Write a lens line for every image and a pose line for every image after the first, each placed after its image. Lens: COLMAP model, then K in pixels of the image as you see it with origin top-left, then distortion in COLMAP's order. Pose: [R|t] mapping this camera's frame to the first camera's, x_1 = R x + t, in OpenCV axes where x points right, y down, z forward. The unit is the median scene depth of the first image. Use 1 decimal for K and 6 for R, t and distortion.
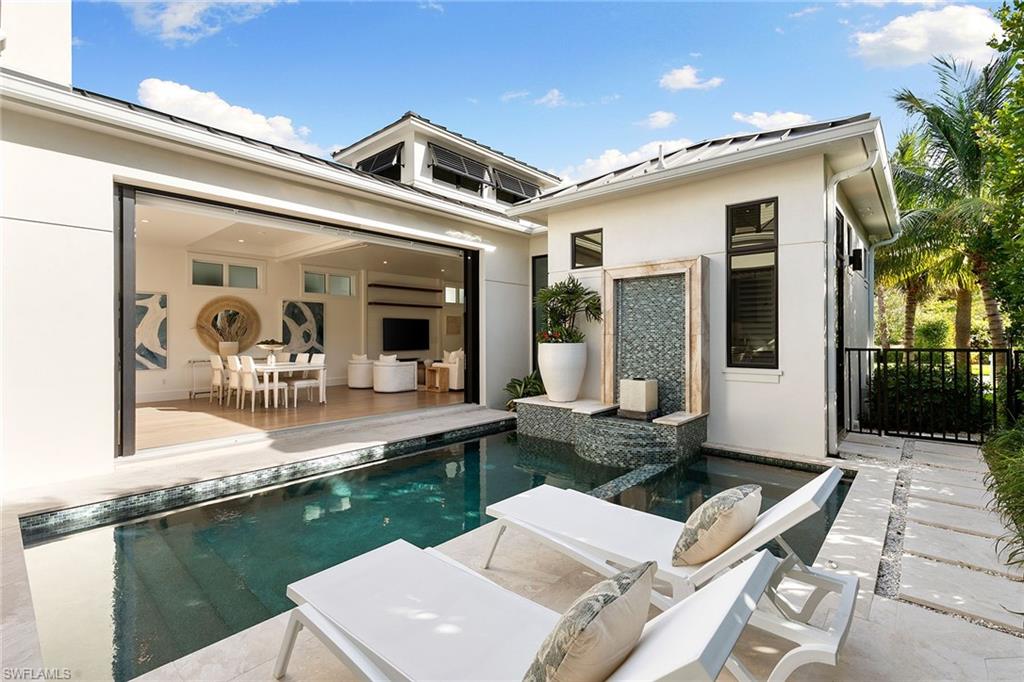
lens RADIAL K [[460.2, 0, 518.8], [0, 460.2, 340.6], [0, 0, 1]] dist [0.002094, -0.000659]
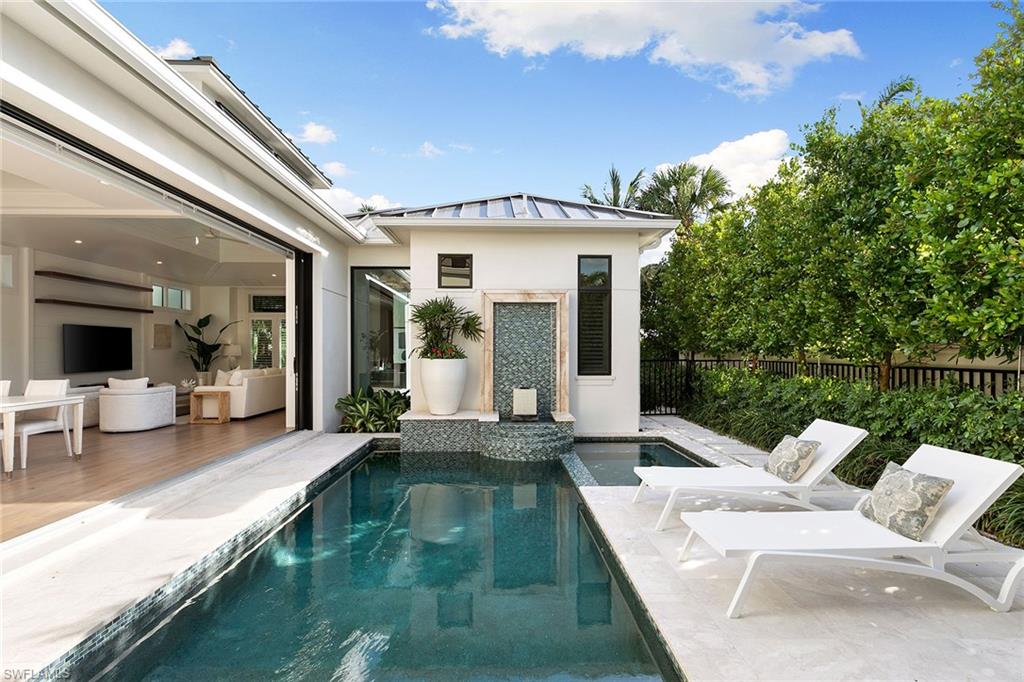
lens RADIAL K [[460.3, 0, 513.3], [0, 460.3, 353.9], [0, 0, 1]] dist [0.011095, 0.000025]
pose [[0.734051, -0.003779, 0.679083, -0.515162], [0.004997, 0.999988, 0.000163, -0.005334], [-0.679075, 0.003273, 0.734061, 0.126062]]
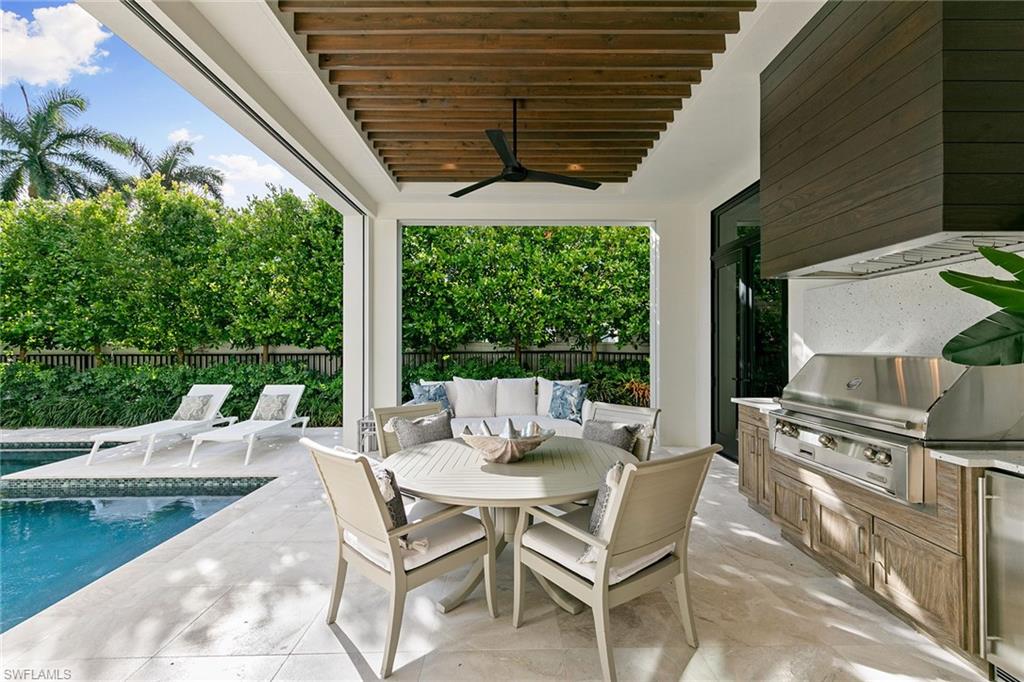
lens RADIAL K [[460.2, 0, 518.8], [0, 460.2, 340.6], [0, 0, 1]] dist [0.002094, -0.000659]
pose [[-0.668270, 0.011945, 0.743823, -1.028667], [0.010961, 0.999921, -0.006210, 0.000169], [-0.743838, 0.004003, -0.668347, 0.450348]]
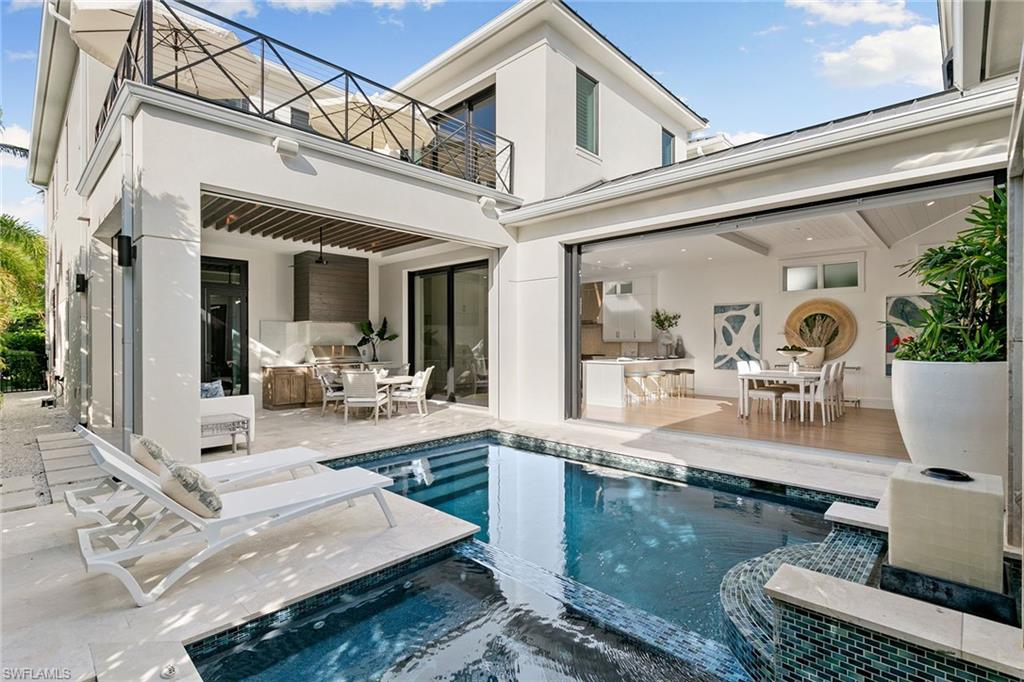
lens RADIAL K [[480.7, 0, 512.0], [0, 480.7, 341.0], [0, 0, 1]] dist [-0.000260, 0.000064]
pose [[-0.045994, 0.003720, -0.998935, 0.564310], [-0.008644, 0.999954, 0.004122, -0.013009], [0.998904, 0.008825, -0.045959, 0.627901]]
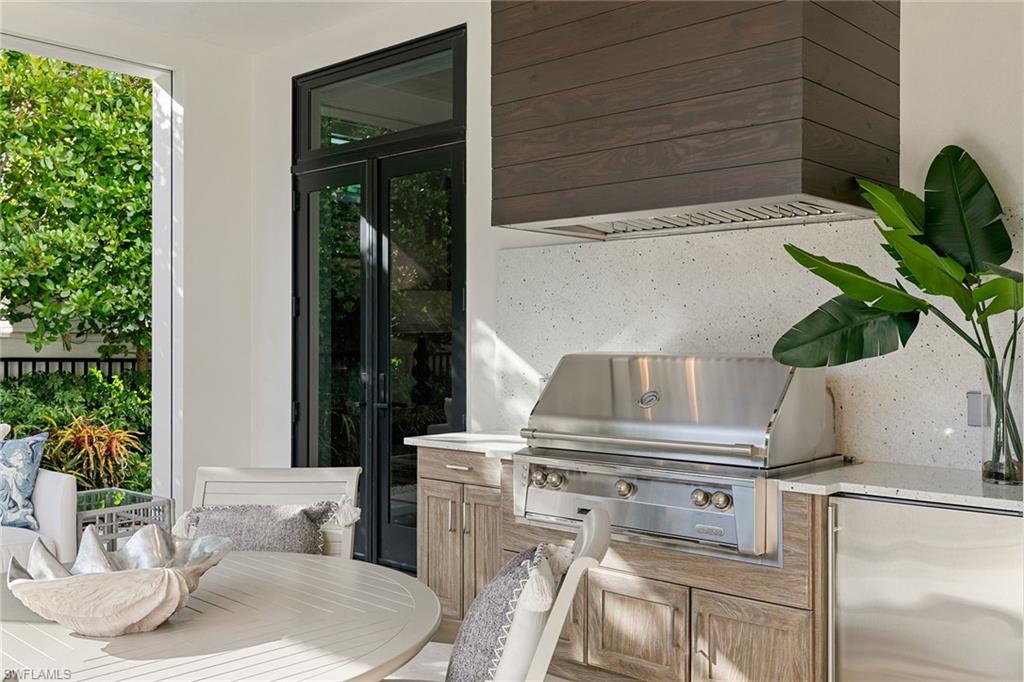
lens RADIAL K [[976.6, 0, 513.2], [0, 976.6, 338.2], [0, 0, 1]] dist [0.003569, 0.007160]
pose [[-0.999796, 0.003946, 0.019802, -0.865805], [0.004127, 0.999950, 0.009126, -0.002247], [-0.019765, 0.009206, -0.999762, 0.531082]]
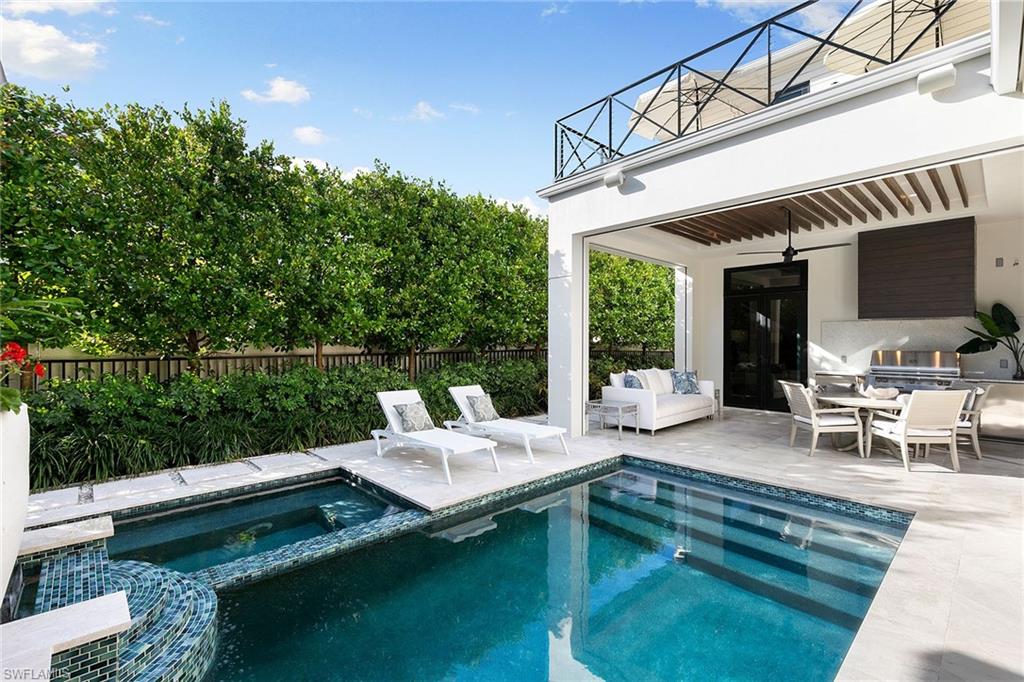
lens RADIAL K [[460.2, 0, 518.8], [0, 460.2, 340.6], [0, 0, 1]] dist [0.002094, -0.000659]
pose [[-0.995319, 0.000938, 0.096643, -0.133755], [0.001304, 0.999992, 0.003719, -0.017442], [-0.096639, 0.003828, -0.995312, 1.139401]]
